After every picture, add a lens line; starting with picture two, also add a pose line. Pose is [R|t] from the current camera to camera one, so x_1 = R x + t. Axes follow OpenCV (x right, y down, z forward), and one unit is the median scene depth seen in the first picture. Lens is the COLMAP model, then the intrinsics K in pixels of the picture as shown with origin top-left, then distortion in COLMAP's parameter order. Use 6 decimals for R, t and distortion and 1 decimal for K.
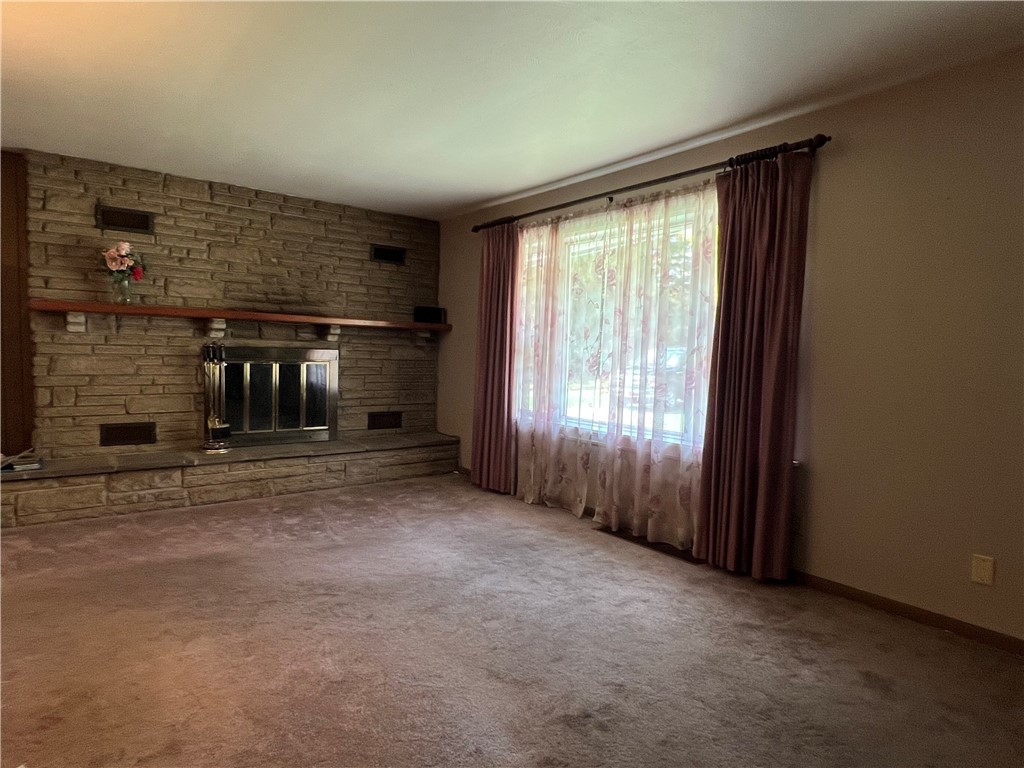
lens RADIAL K [[596.9, 0, 507.8], [0, 596.9, 385.9], [0, 0, 1]] dist [0.002866, -0.000116]
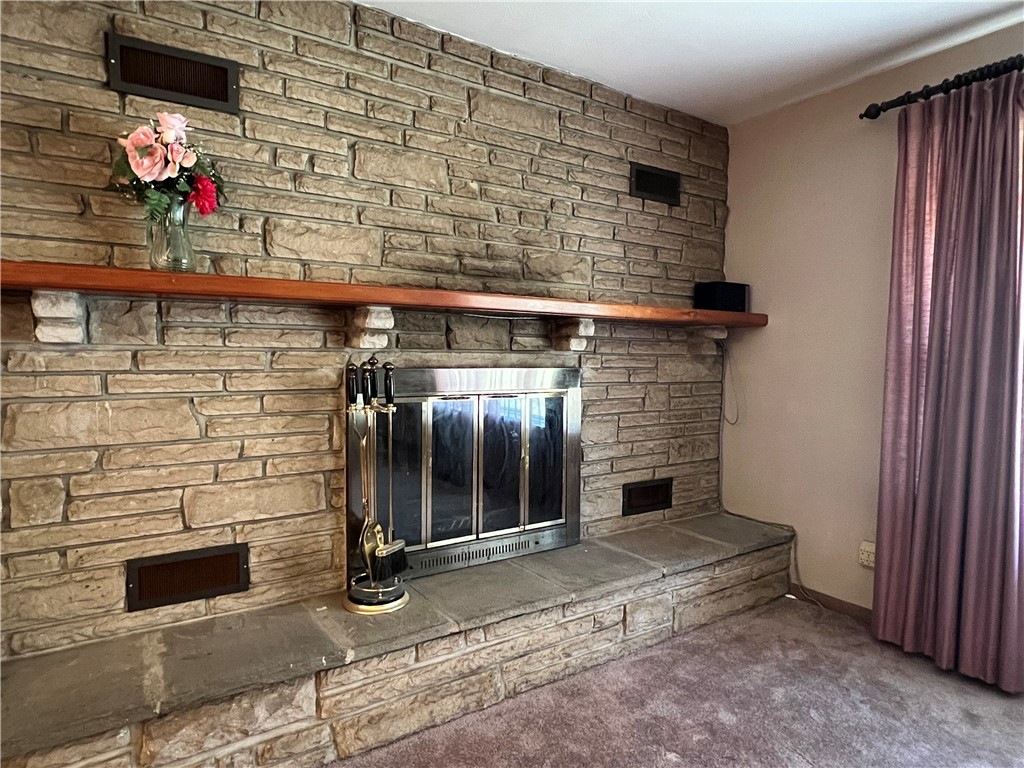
lens RADIAL K [[596.9, 0, 507.8], [0, 596.9, 385.9], [0, 0, 1]] dist [0.002866, -0.000116]
pose [[0.996826, -0.019019, -0.077305, -0.355343], [0.018304, 0.999783, -0.009947, -0.047097], [0.077477, 0.008501, 0.996958, 0.563637]]
